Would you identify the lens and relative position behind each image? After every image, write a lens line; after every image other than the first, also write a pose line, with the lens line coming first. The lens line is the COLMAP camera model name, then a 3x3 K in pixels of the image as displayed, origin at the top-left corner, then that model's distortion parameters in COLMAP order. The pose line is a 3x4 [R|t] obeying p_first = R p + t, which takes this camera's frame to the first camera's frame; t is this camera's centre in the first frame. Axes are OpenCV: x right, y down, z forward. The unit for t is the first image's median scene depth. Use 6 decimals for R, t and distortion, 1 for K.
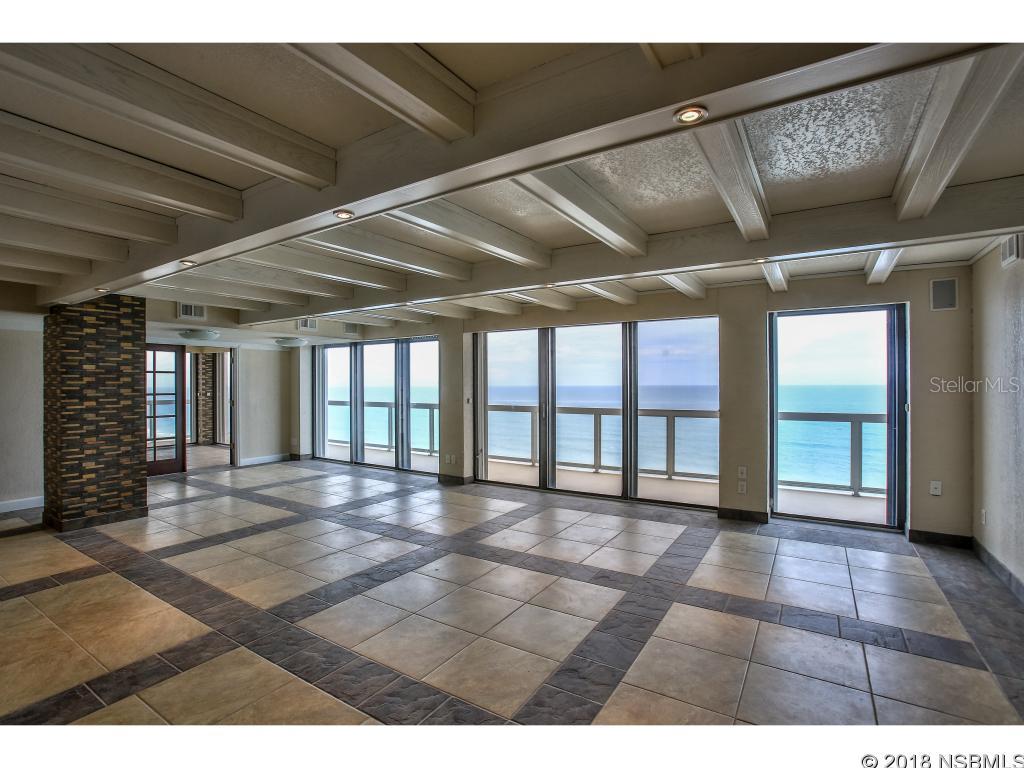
lens RADIAL K [[494.5, 0, 512.0], [0, 494.5, 384.0], [0, 0, 1]] dist [-0.080075, 0.032470]
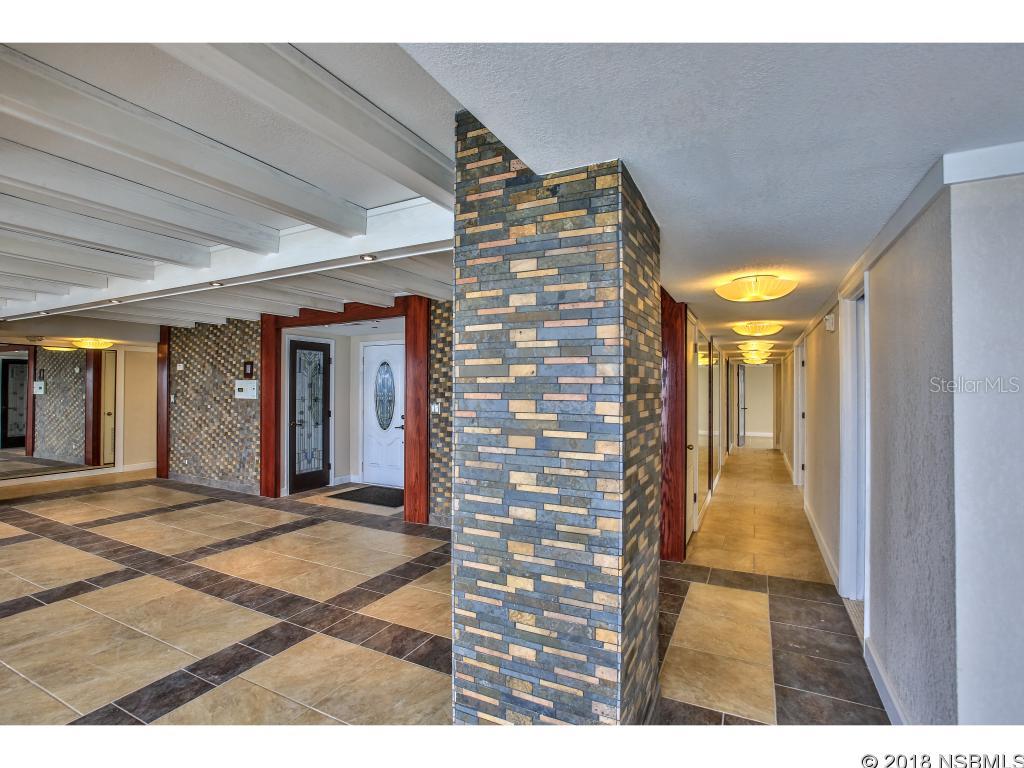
lens RADIAL K [[494.5, 0, 512.0], [0, 494.5, 384.0], [0, 0, 1]] dist [-0.080075, 0.032470]
pose [[-0.995421, -0.001566, -0.095579, -1.144779], [-0.000663, 0.999955, -0.009476, 0.001245], [0.095589, -0.009369, -0.995377, 1.990501]]
